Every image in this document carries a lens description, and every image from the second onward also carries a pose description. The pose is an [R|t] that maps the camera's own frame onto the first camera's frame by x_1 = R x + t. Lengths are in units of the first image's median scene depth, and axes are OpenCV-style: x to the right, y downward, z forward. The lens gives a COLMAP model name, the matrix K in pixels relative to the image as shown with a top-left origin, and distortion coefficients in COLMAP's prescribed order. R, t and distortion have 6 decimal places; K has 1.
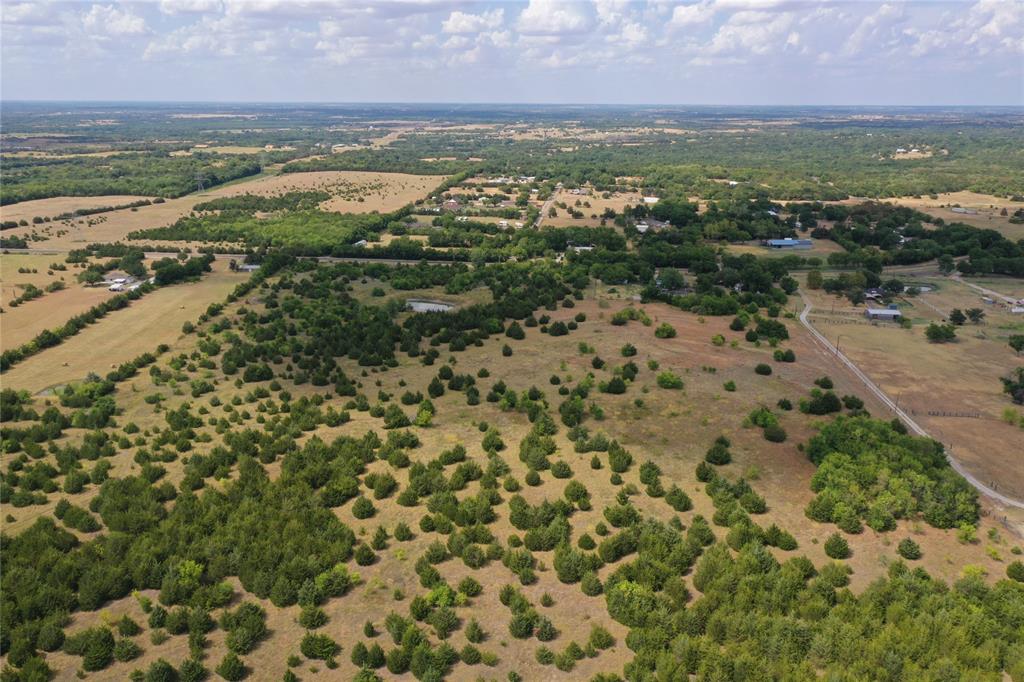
lens RADIAL K [[809.1, 0, 510.7], [0, 809.1, 347.1], [0, 0, 1]] dist [0.005877, 0.005714]
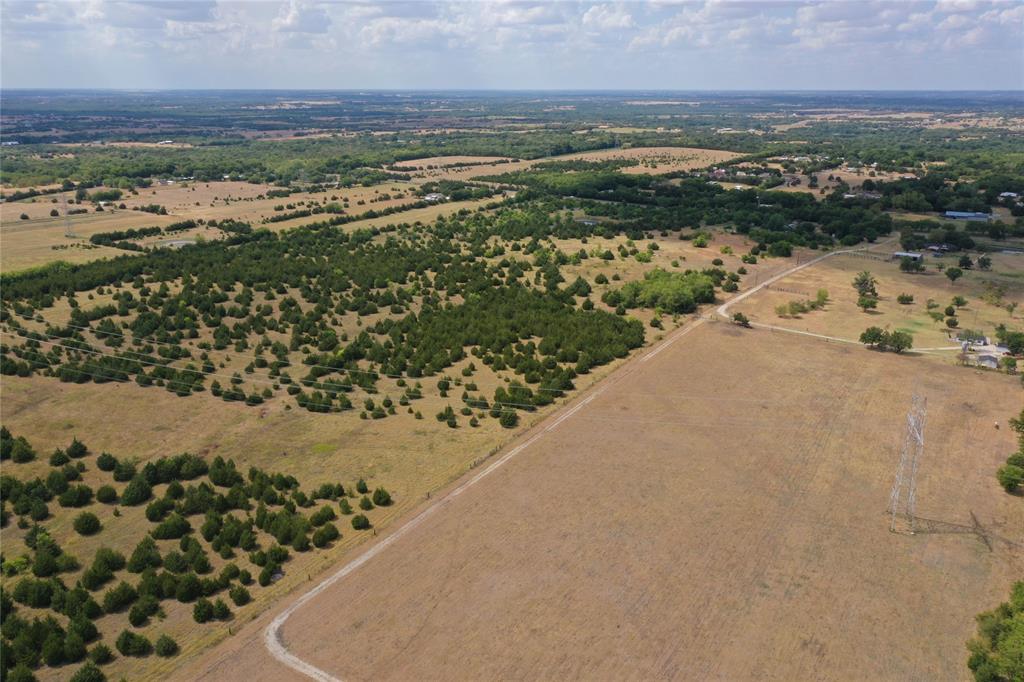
lens RADIAL K [[809.1, 0, 507.3], [0, 809.1, 337.9], [0, 0, 1]] dist [0.005877, 0.005714]
pose [[0.854112, 0.151044, -0.497674, 0.251568], [-0.149485, 0.987817, 0.043254, 0.053356], [0.498144, 0.037451, 0.866285, -0.172113]]
